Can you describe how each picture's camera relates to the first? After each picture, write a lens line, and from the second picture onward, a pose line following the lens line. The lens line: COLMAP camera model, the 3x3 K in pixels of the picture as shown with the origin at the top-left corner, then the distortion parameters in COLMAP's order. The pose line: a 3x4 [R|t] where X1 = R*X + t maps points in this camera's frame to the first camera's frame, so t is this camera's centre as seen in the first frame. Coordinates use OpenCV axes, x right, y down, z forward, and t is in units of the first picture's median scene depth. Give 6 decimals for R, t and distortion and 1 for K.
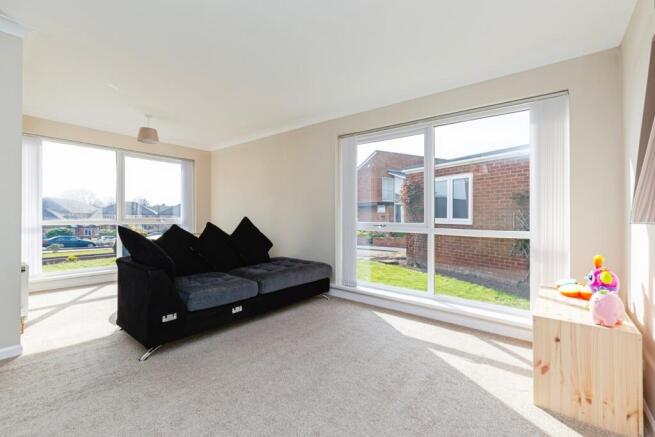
lens RADIAL K [[286.0, 0, 323.1], [0, 286.0, 219.0], [0, 0, 1]] dist [-0.000875, -0.000568]
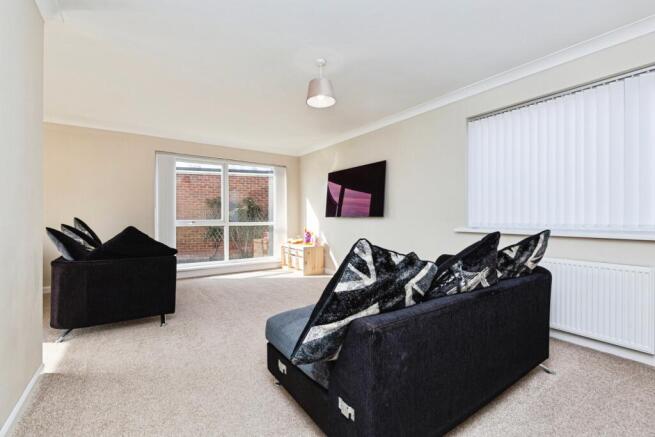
lens RADIAL K [[286.0, 0, 328.4], [0, 286.0, 217.1], [0, 0, 1]] dist [-0.000875, -0.000568]
pose [[0.291306, -0.017878, 0.956463, -1.110407], [0.009936, 0.999828, 0.015663, -0.019548], [-0.956578, 0.004941, 0.291433, -0.088073]]
